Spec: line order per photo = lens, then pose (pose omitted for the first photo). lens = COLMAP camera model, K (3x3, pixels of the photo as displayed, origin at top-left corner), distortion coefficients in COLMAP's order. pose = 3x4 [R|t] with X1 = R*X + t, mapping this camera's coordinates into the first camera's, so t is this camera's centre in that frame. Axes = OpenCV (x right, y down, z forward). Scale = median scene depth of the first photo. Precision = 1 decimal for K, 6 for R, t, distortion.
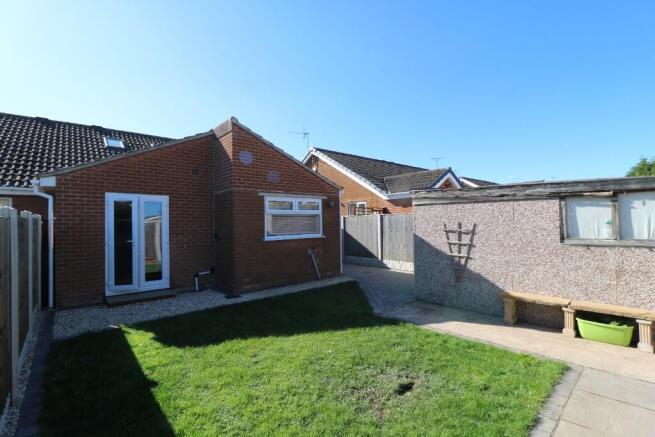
lens RADIAL K [[305.4, 0, 327.5], [0, 305.4, 218.5], [0, 0, 1]] dist [-0.000055, 0.000141]
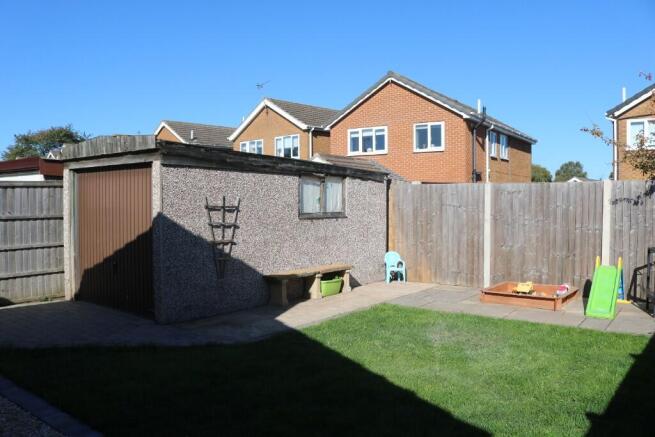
lens RADIAL K [[554.3, 0, 327.5], [0, 554.3, 218.5], [0, 0, 1]] dist [-0.000242, -0.000400]
pose [[-0.155382, -0.002393, 0.987852, -0.956292], [-0.003950, 0.999991, 0.001801, 0.065935], [-0.987847, -0.003622, -0.155390, 0.992963]]
